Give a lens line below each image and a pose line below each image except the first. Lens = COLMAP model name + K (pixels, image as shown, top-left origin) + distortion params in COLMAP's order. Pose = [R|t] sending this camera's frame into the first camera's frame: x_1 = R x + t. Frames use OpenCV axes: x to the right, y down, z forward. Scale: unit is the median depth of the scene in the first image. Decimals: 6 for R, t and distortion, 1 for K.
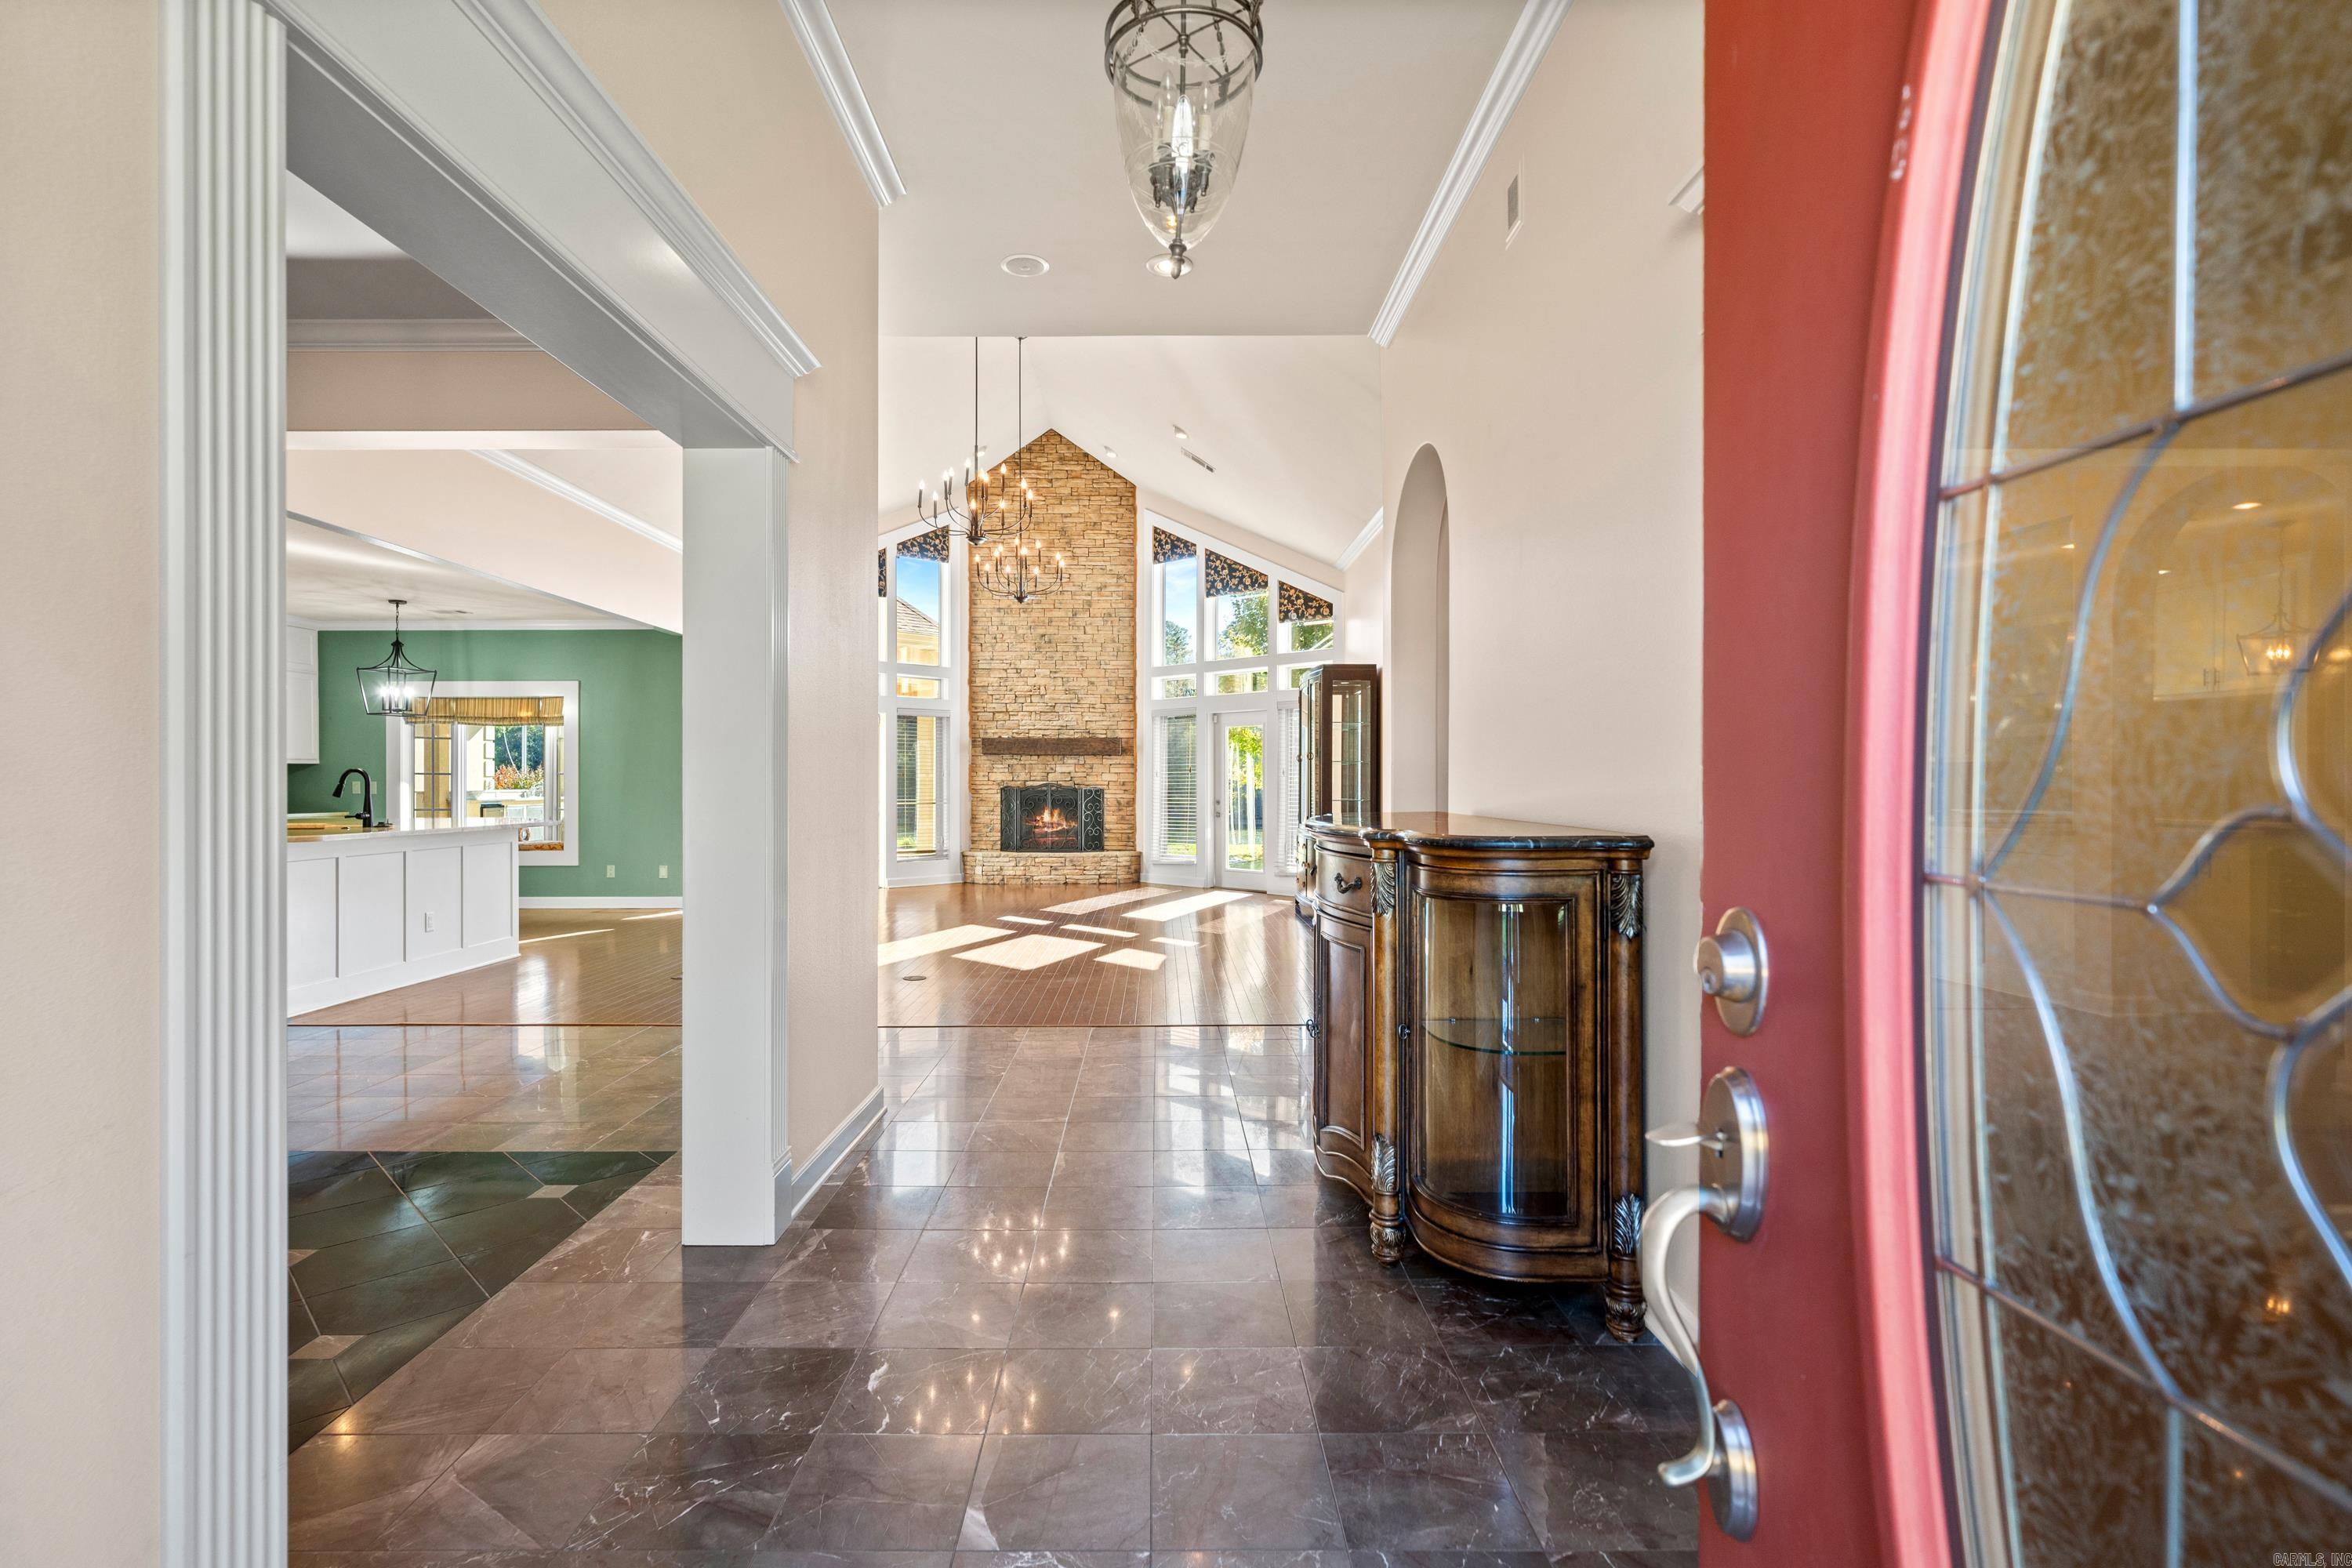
lens RADIAL K [[1087.1, 0, 1156.0], [0, 1087.1, 794.2], [0, 0, 1]] dist [-0.003895, 0.000249]
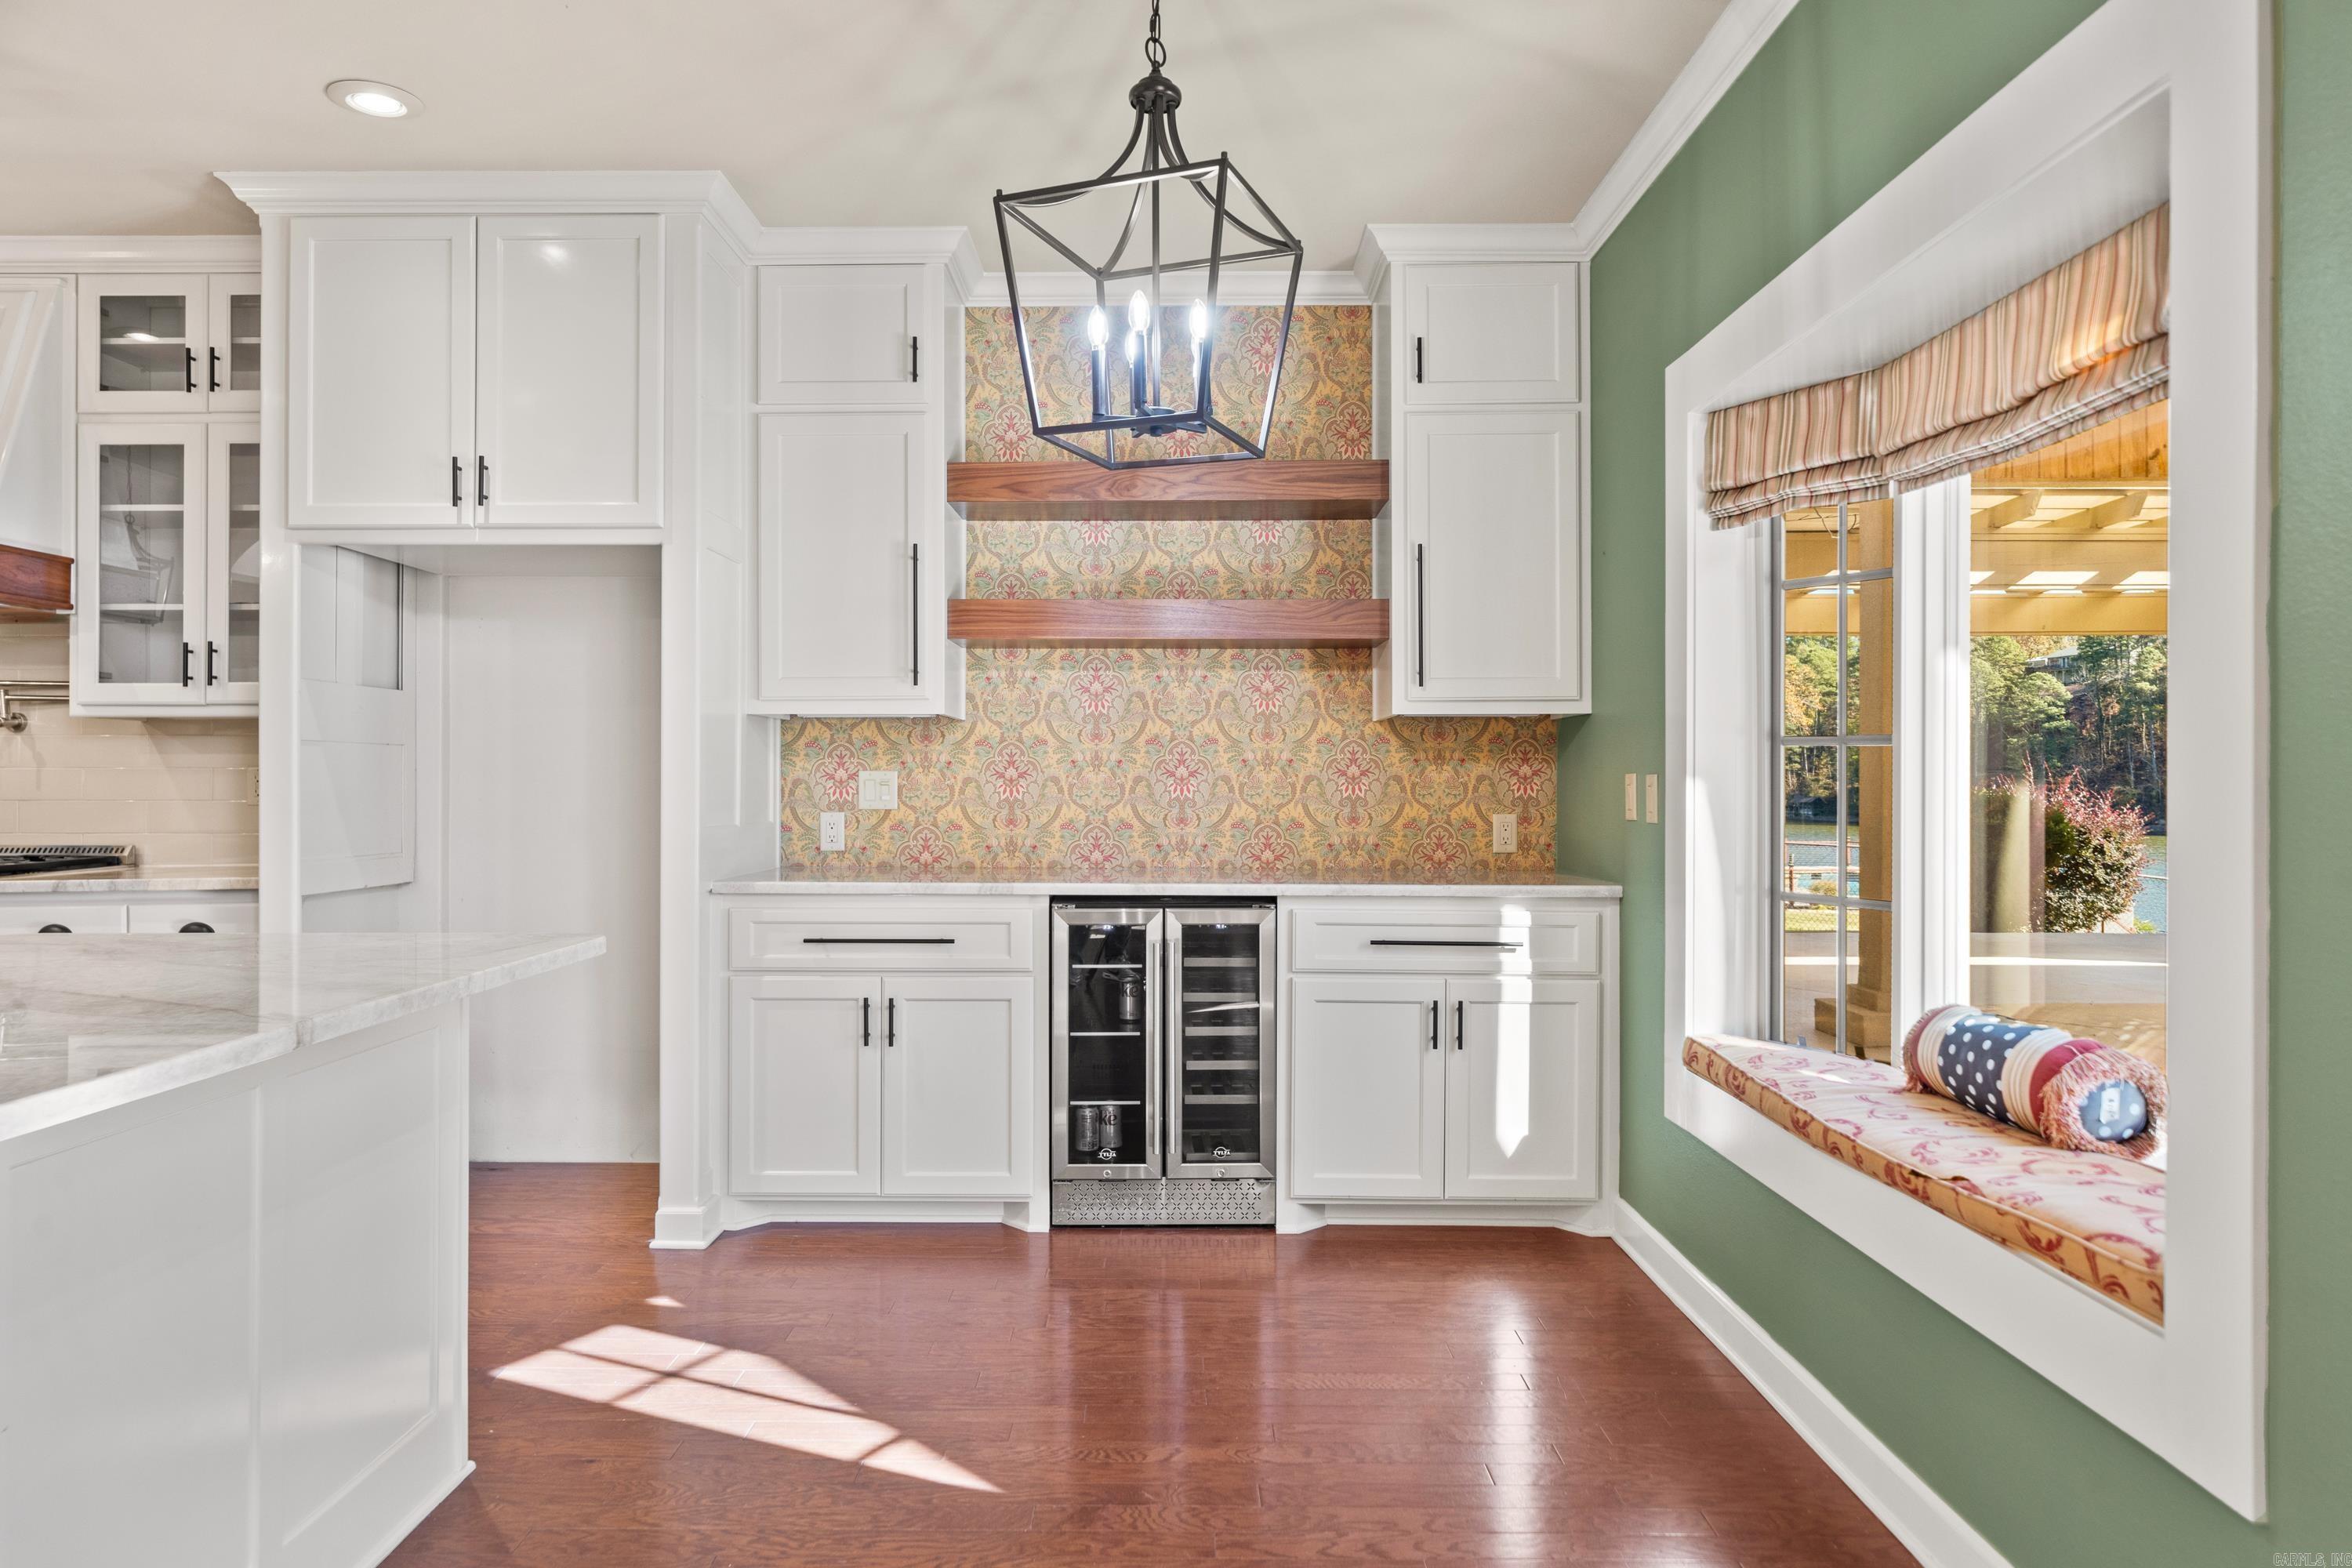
lens RADIAL K [[1424.7, 0, 1159.3], [0, 1424.7, 780.9], [0, 0, 1]] dist [0.003028, -0.004275]
pose [[-0.006885, 0.003481, -0.999970, -0.302560], [-0.012104, 0.999920, 0.003564, -0.007895], [0.999903, 0.012129, -0.006843, 0.698082]]
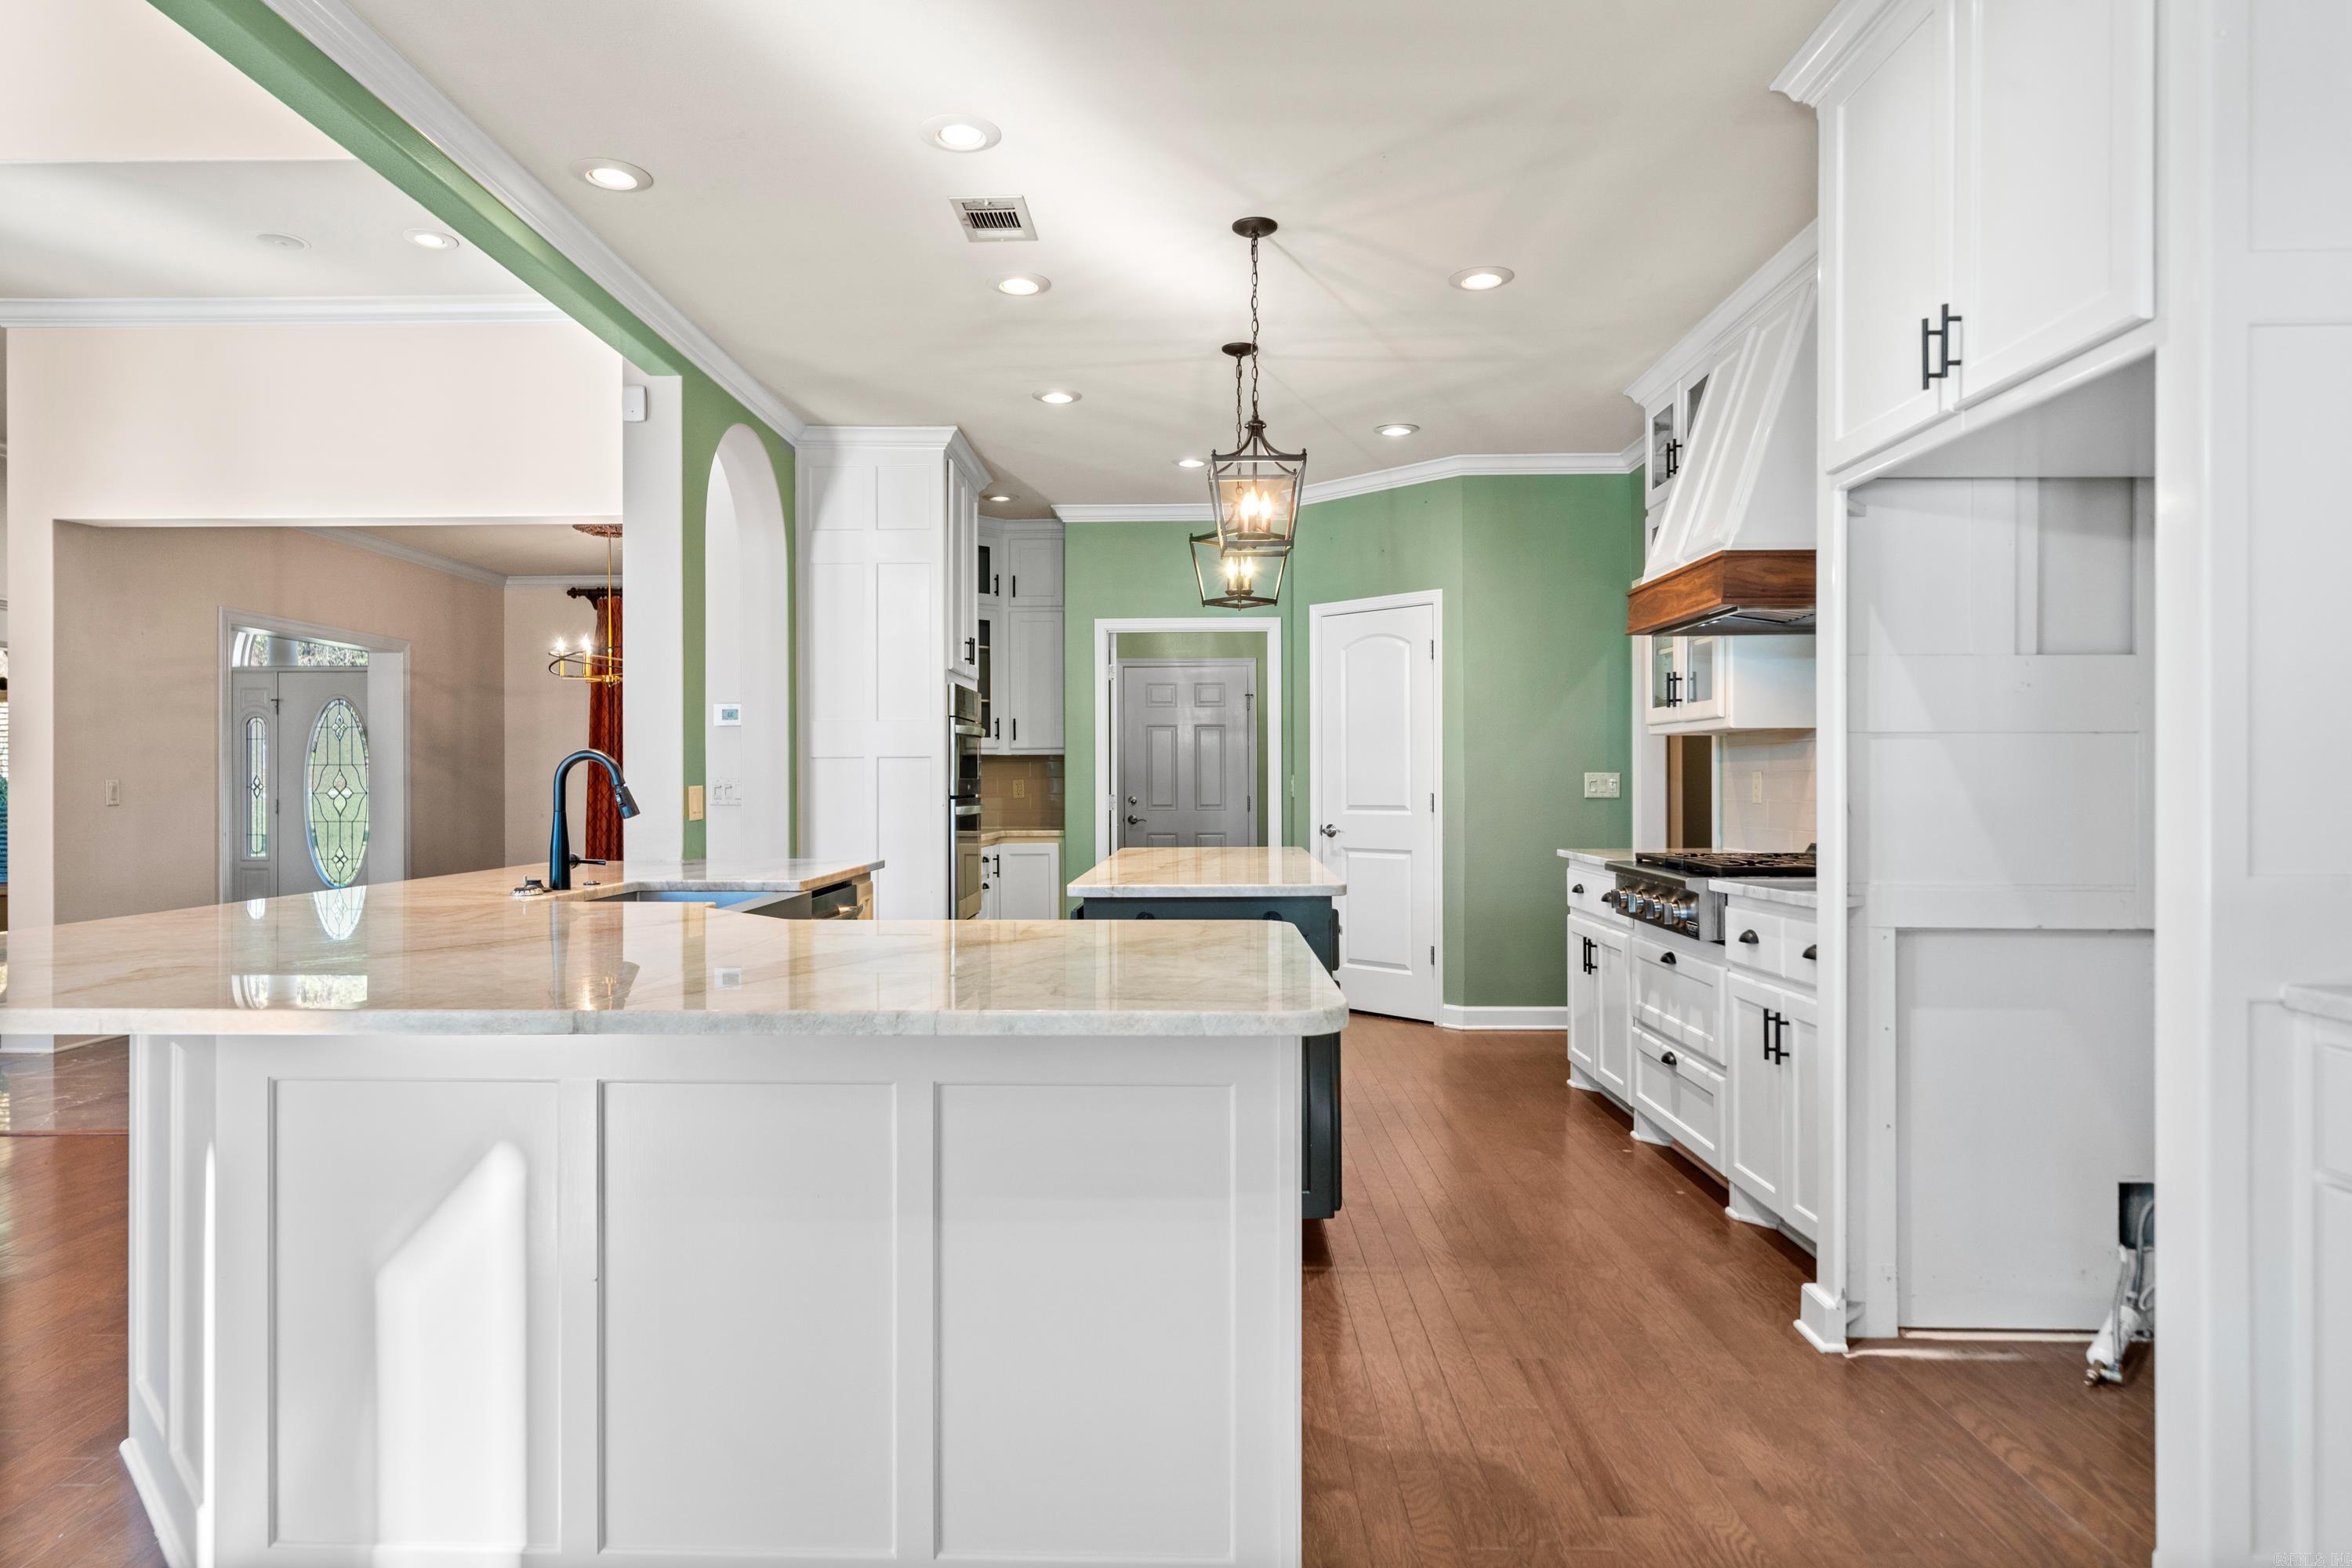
lens RADIAL K [[1369.0, 0, 1177.0], [0, 1369.0, 786.6], [0, 0, 1]] dist [-0.020008, -0.000414]
pose [[-0.999928, 0.006096, 0.010340, -0.477276], [0.006257, 0.999859, 0.015575, -0.008646], [-0.010244, 0.015639, -0.999825, 0.742900]]
